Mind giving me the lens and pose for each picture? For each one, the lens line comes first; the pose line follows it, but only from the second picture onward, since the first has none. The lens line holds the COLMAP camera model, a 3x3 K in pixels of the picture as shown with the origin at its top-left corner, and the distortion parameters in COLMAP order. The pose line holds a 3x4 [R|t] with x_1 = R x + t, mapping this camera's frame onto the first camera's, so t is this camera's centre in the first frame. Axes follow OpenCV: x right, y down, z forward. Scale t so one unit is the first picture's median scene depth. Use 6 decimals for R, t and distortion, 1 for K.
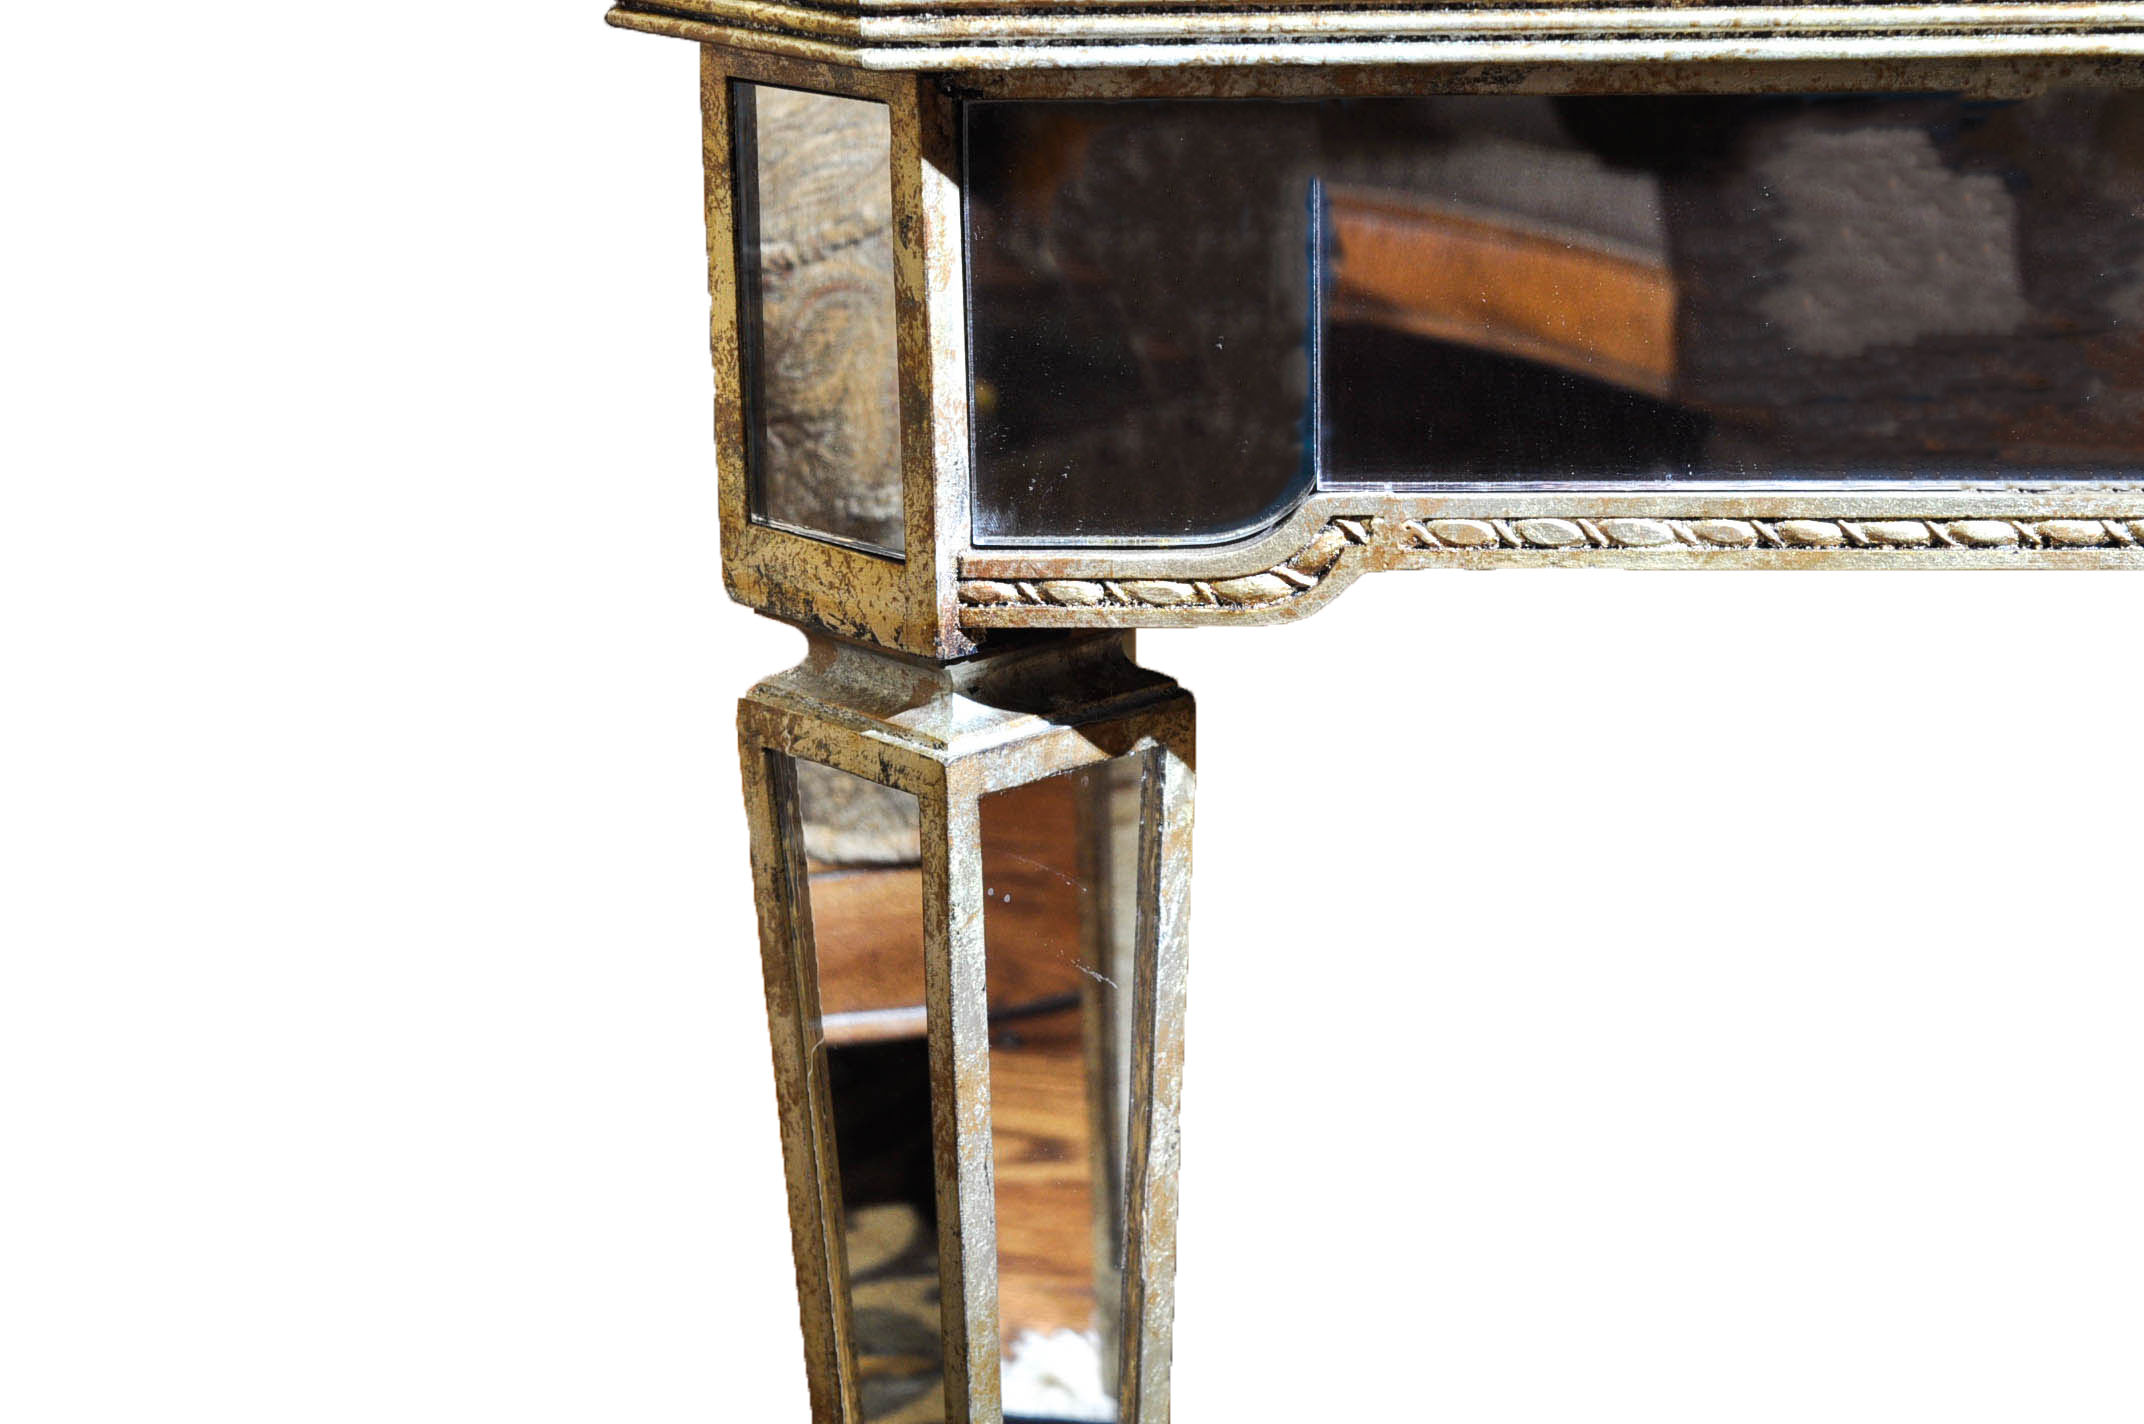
lens RADIAL K [[5422.6, 0, 1071.5], [0, 5422.6, 711.2], [0, 0, 1]] dist [-0.076181, 0.000000]
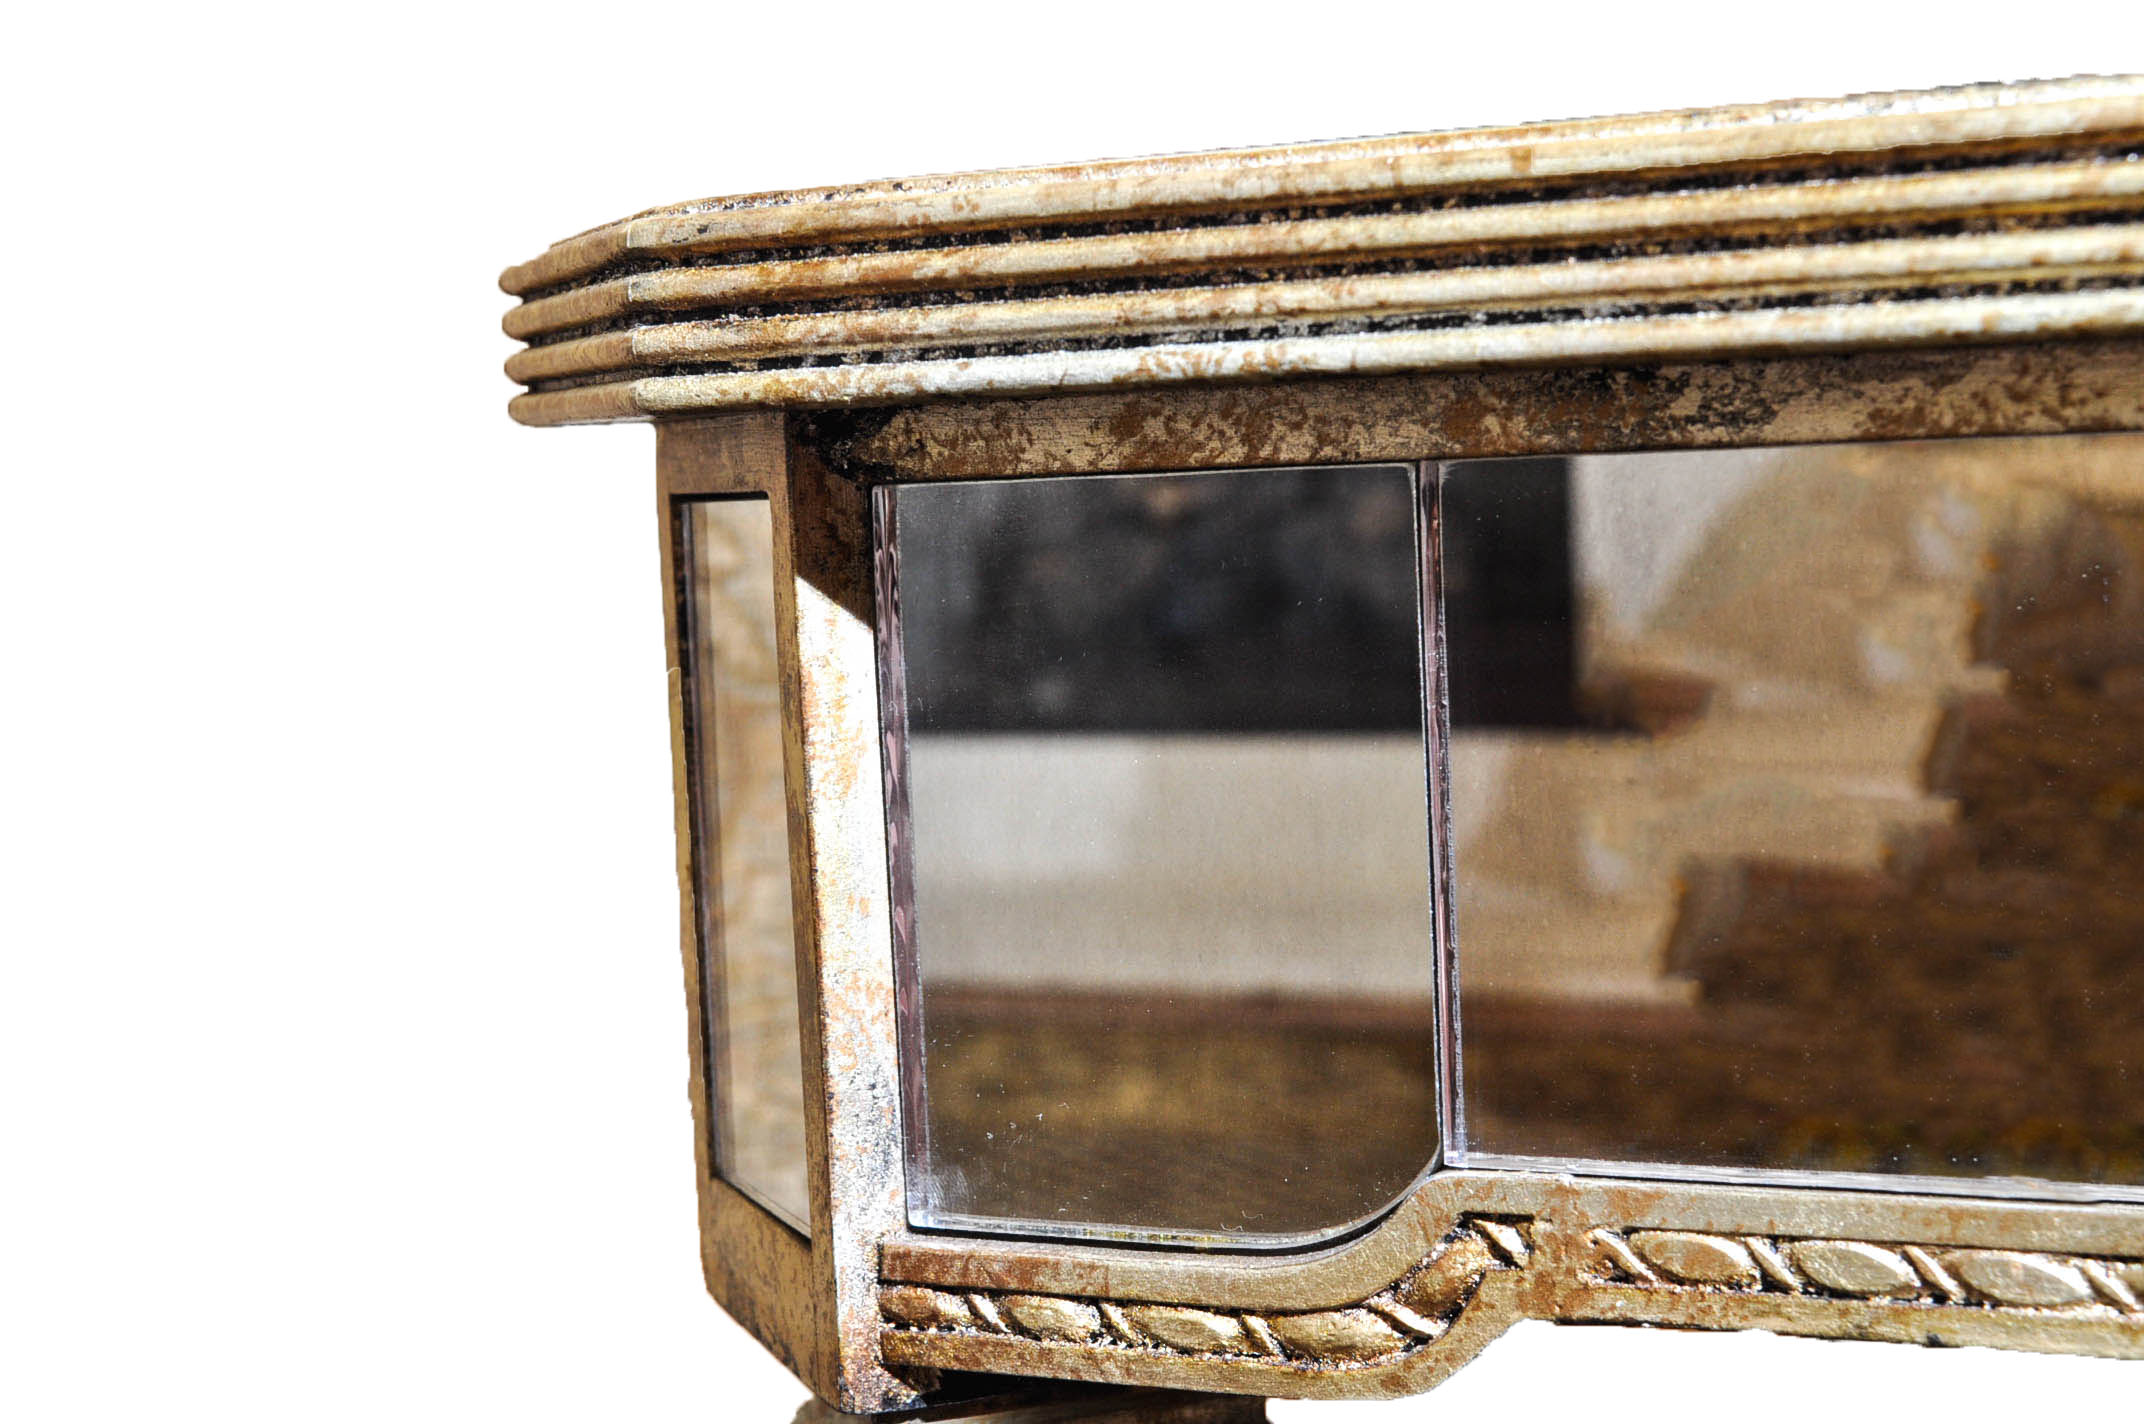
lens RADIAL K [[3476.6, 0, 1074.2], [0, 3476.6, 706.0], [0, 0, 1]] dist [-0.016583, 0.000000]
pose [[0.920503, 0.004595, -0.390708, 0.151299], [-0.078832, 0.981553, -0.174182, -0.021642], [0.382700, 0.191136, 0.903885, 0.649337]]
